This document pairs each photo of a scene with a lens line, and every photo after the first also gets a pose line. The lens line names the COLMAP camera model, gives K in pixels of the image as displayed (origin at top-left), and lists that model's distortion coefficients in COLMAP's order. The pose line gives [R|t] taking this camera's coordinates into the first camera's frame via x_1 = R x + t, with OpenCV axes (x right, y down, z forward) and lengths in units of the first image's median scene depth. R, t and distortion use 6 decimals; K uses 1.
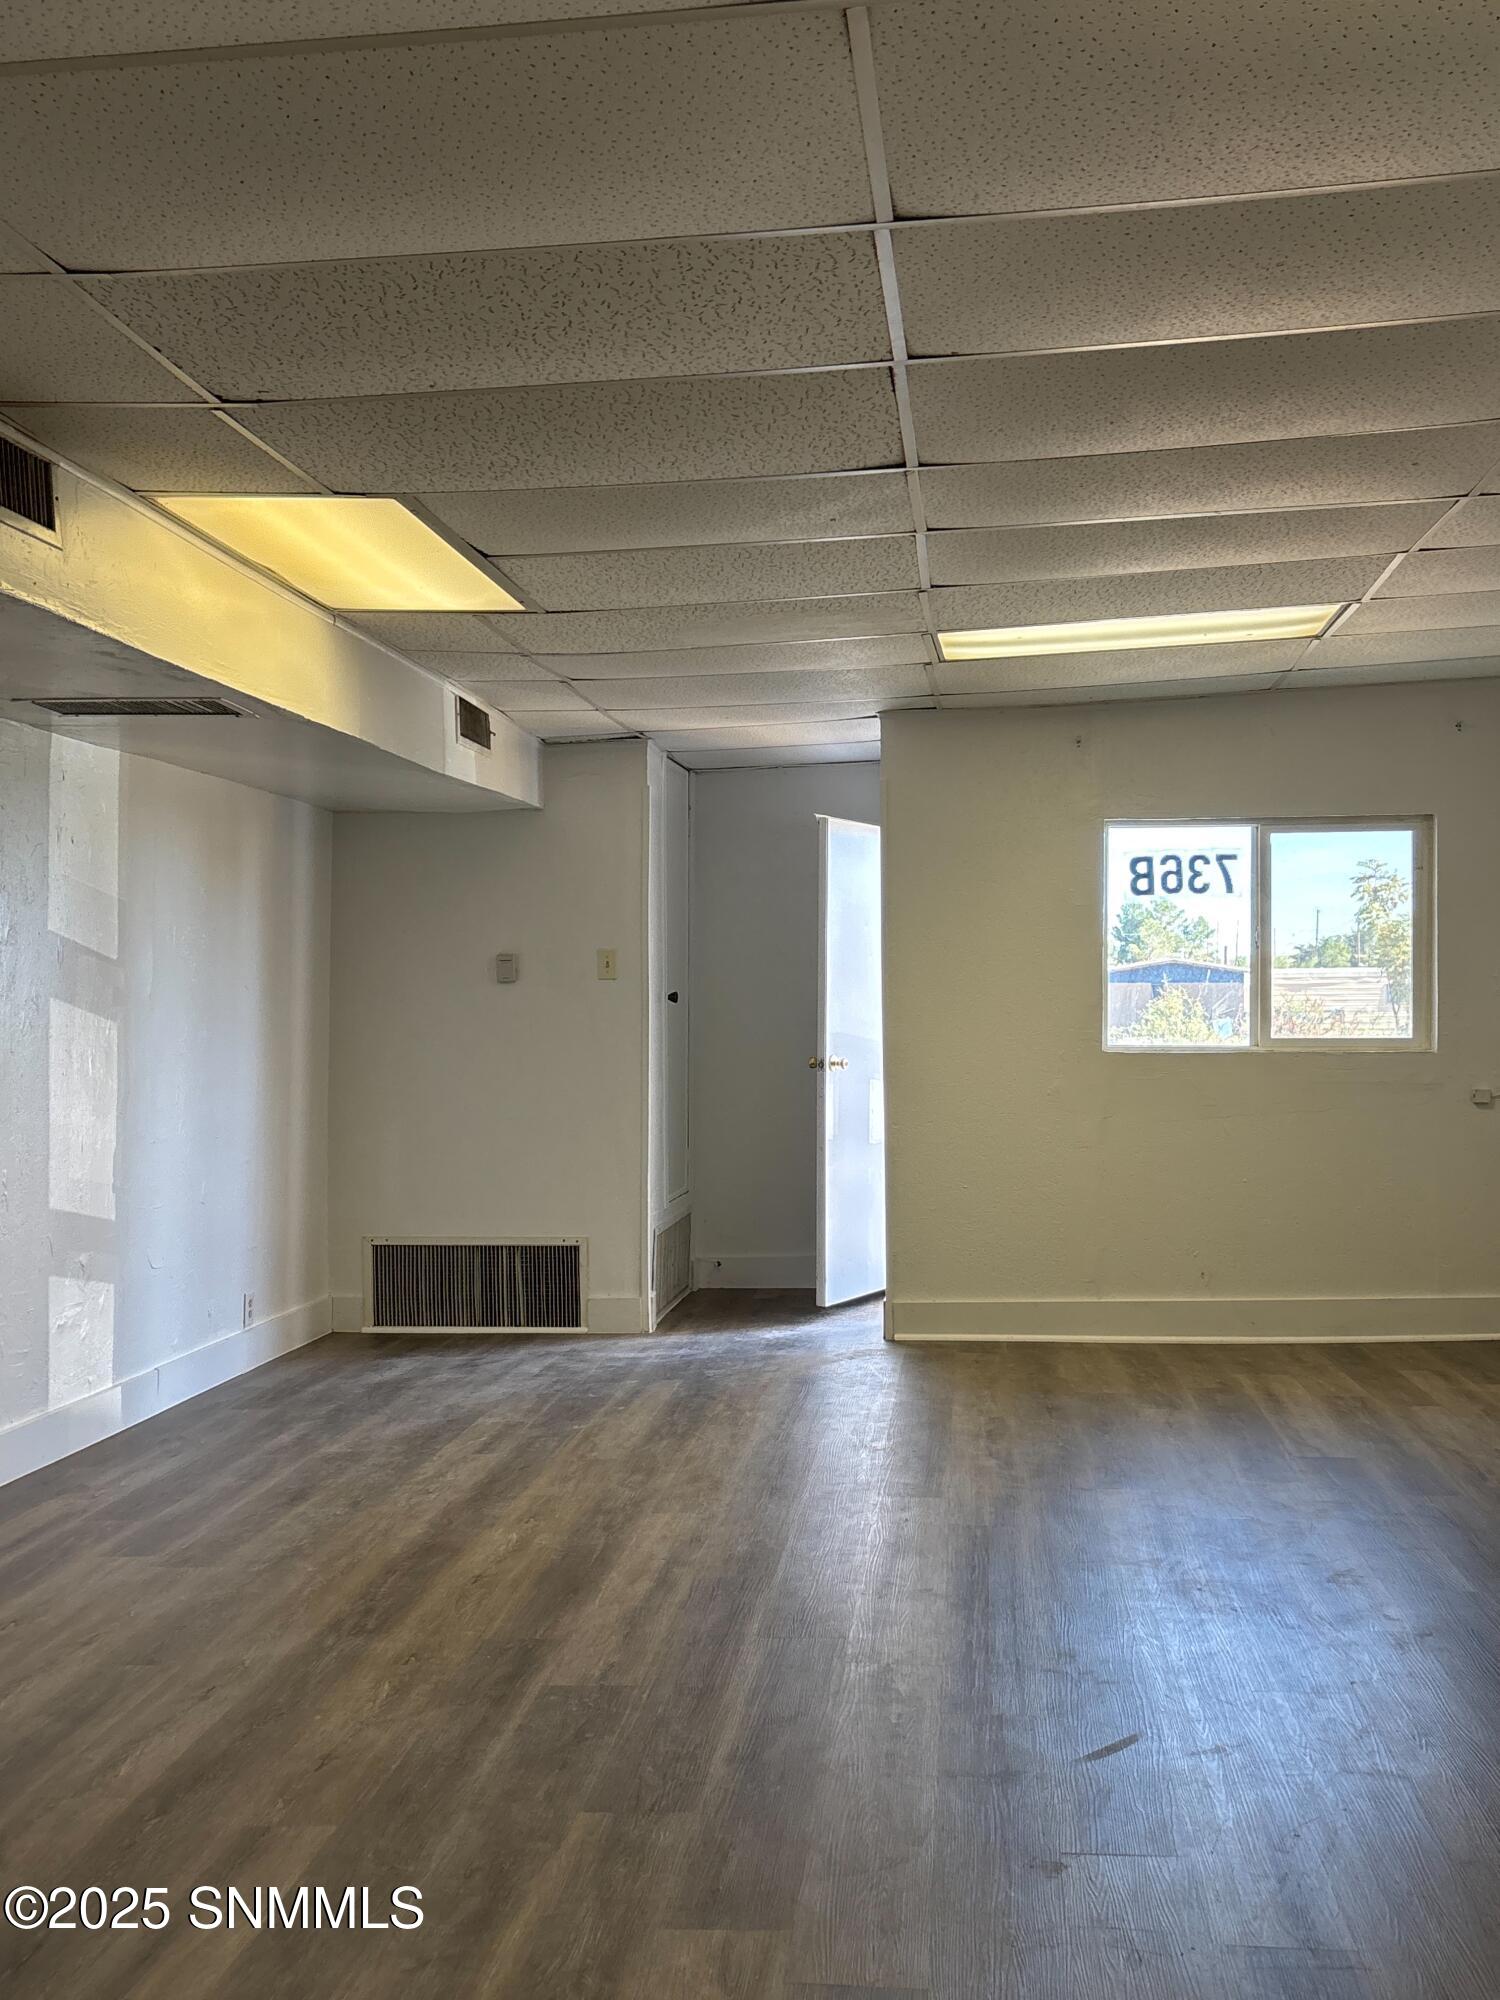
lens RADIAL K [[1941.3, 0, 746.6], [0, 1941.3, 1007.0], [0, 0, 1]] dist [0.069368, 0.000000]
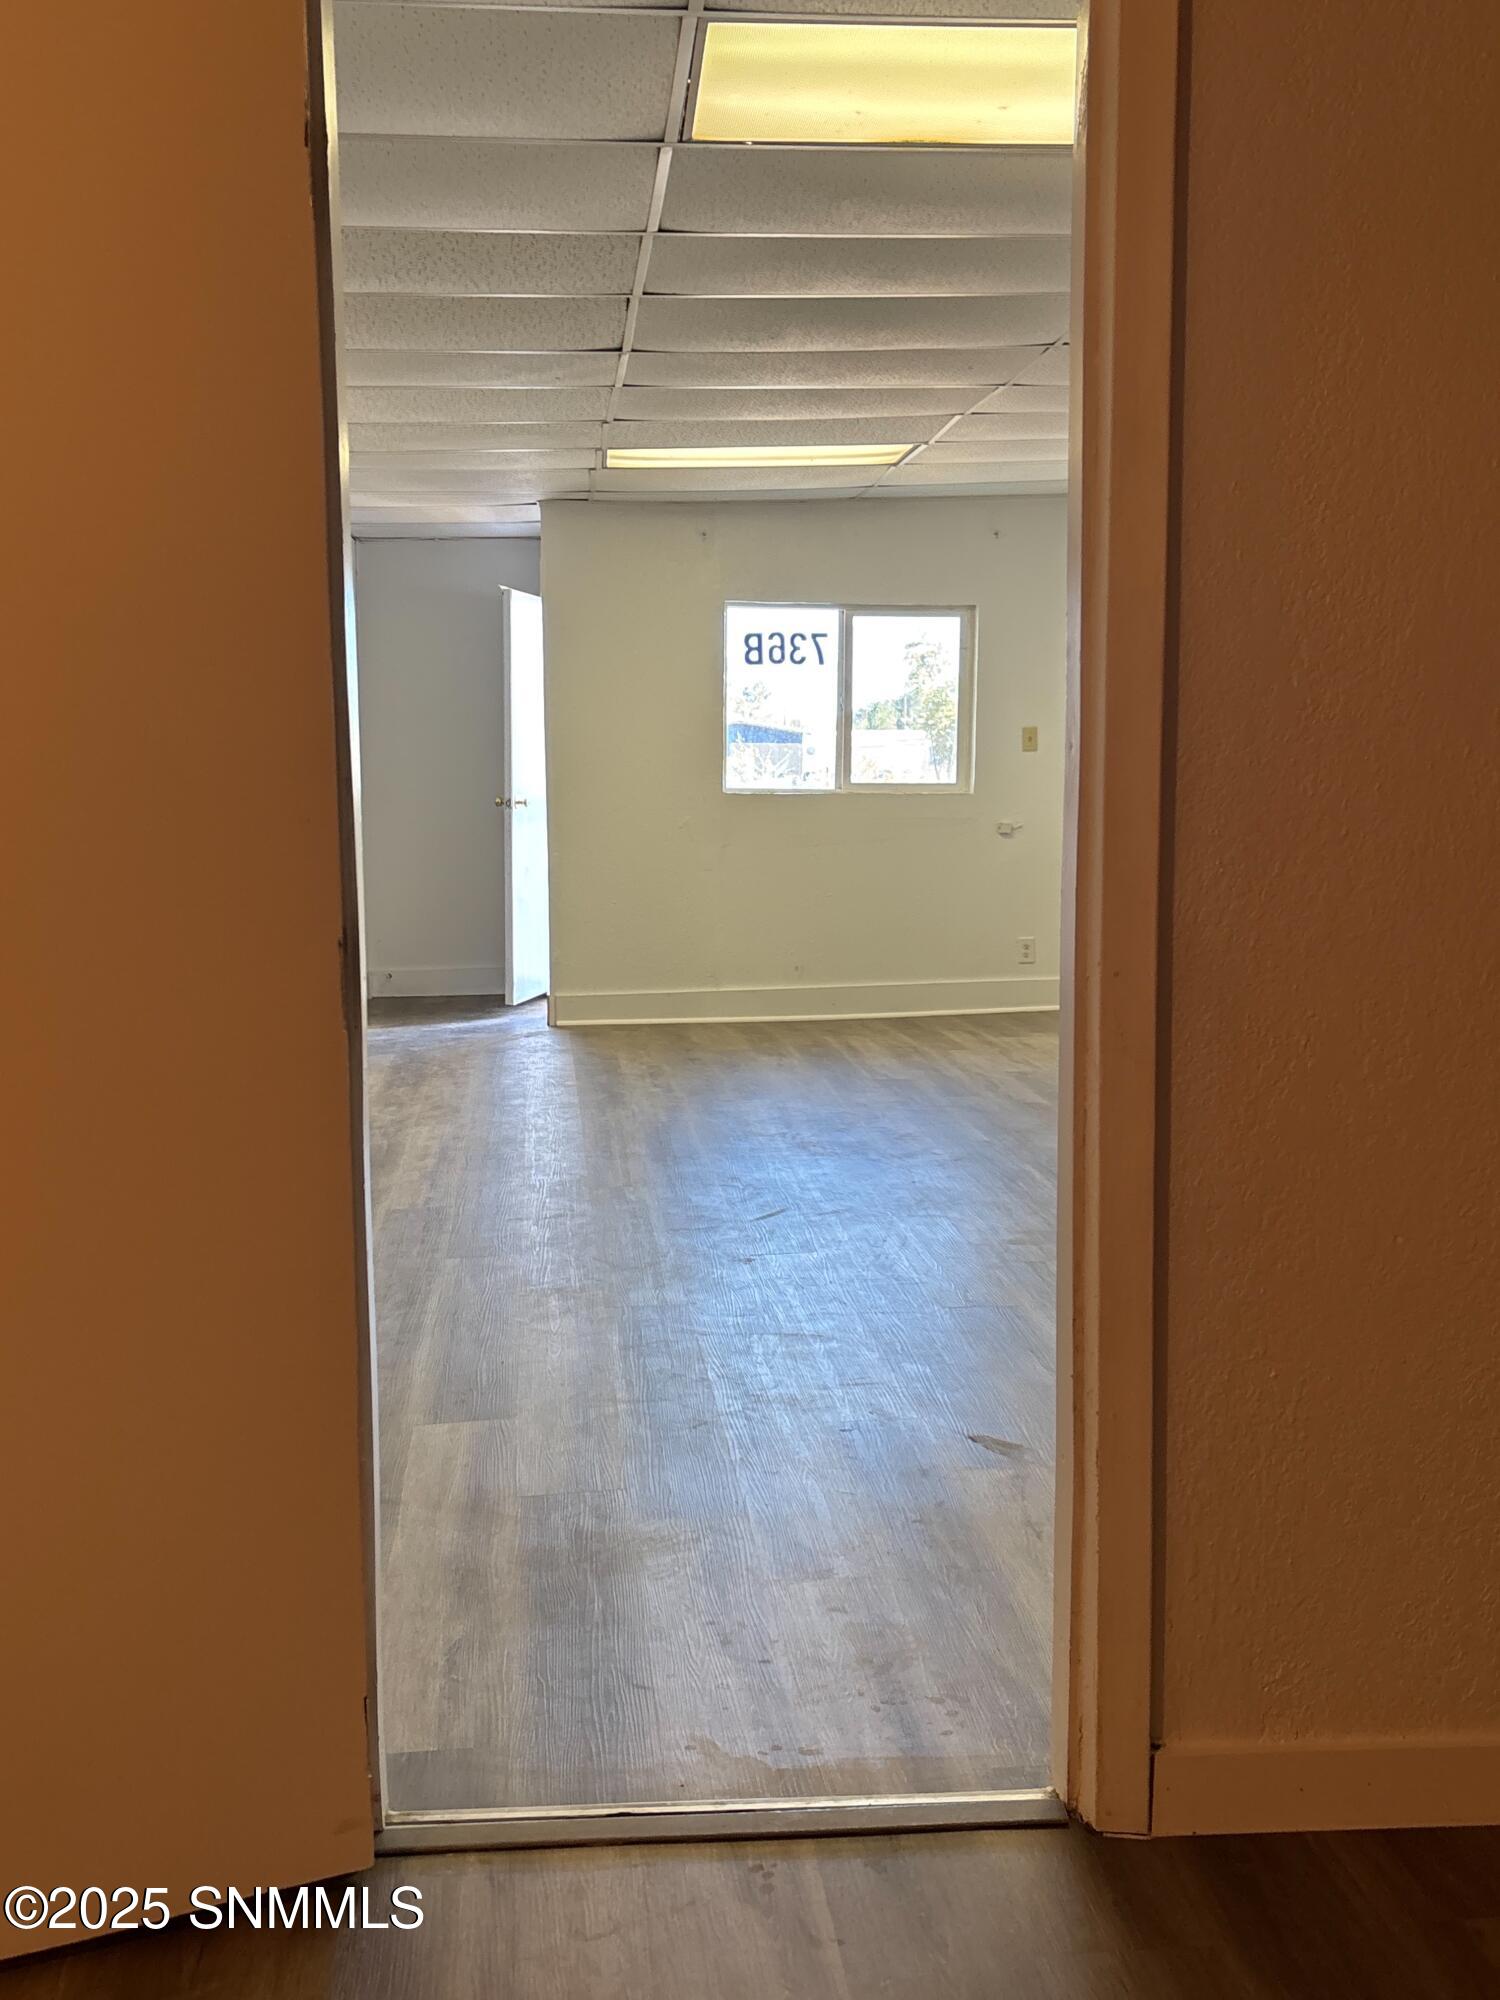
lens RADIAL K [[1941.3, 0, 751.6], [0, 1941.3, 1007.0], [0, 0, 1]] dist [0.069368, 0.000000]
pose [[0.974529, -0.018189, 0.223523, -0.080455], [-0.009539, 0.992441, 0.122348, 0.007342], [-0.224059, -0.121364, 0.966989, -0.227065]]
